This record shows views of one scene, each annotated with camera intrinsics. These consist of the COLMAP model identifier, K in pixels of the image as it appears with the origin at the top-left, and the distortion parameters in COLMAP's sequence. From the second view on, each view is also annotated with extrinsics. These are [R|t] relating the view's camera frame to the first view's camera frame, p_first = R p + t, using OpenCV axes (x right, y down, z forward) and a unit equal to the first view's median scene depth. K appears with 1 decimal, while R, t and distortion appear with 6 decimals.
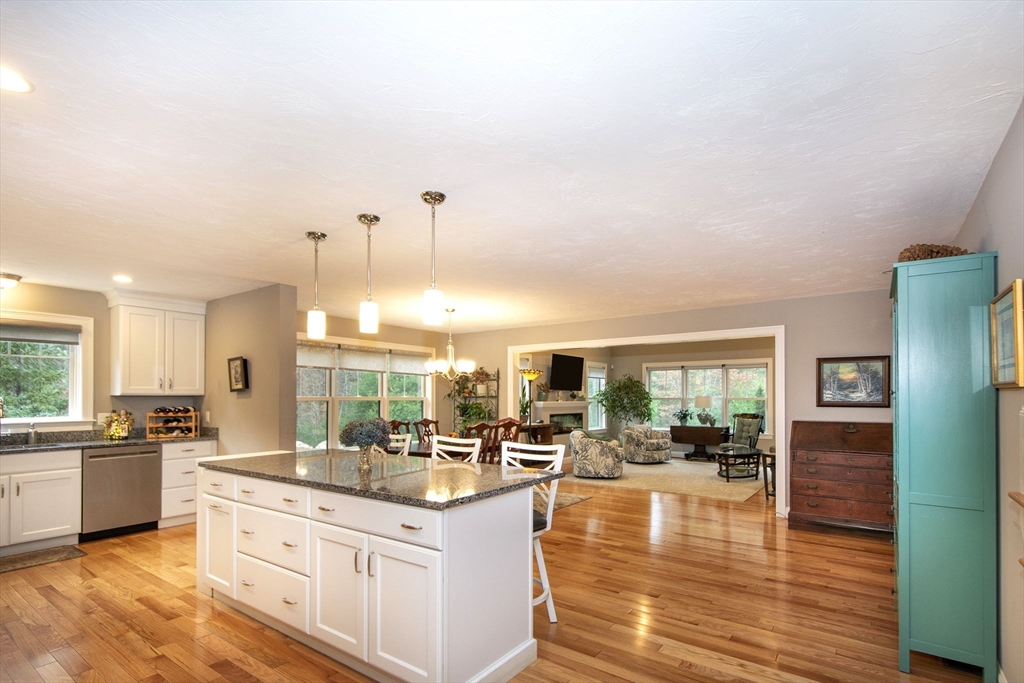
lens RADIAL K [[493.1, 0, 537.9], [0, 493.1, 391.0], [0, 0, 1]] dist [-0.001933, -0.001126]
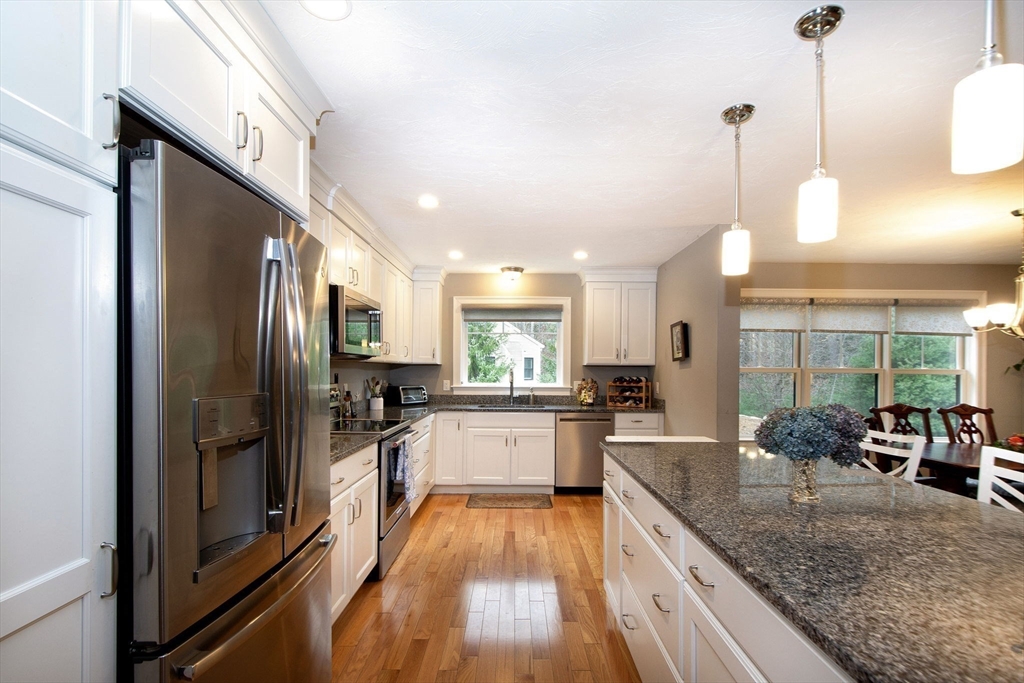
lens RADIAL K [[475.5, 0, 508.8], [0, 475.5, 371.6], [0, 0, 1]] dist [-0.002630, -0.001311]
pose [[0.546965, 0.010783, -0.837086, -0.058305], [0.002385, 0.999893, 0.014439, 0.007184], [0.837152, -0.009894, 0.546880, 0.265166]]
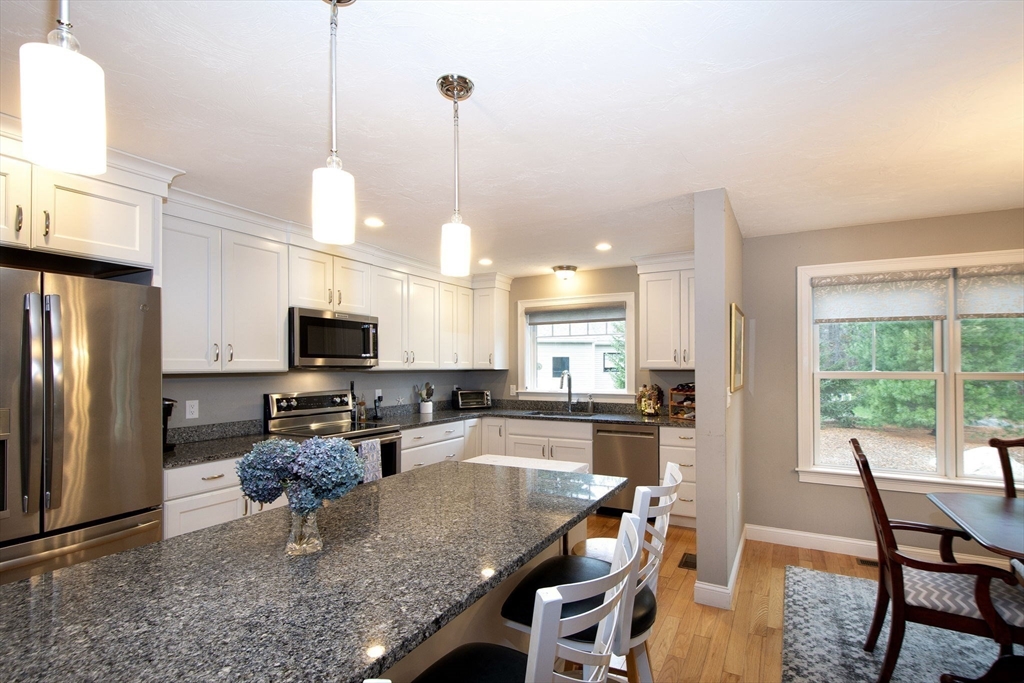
lens RADIAL K [[486.0, 0, 522.9], [0, 486.0, 365.1], [0, 0, 1]] dist [0.002361, -0.000505]
pose [[0.106951, -0.000690, -0.994264, 0.054431], [0.014843, 0.999889, 0.000902, -0.003749], [0.994153, -0.014854, 0.106950, 0.635329]]
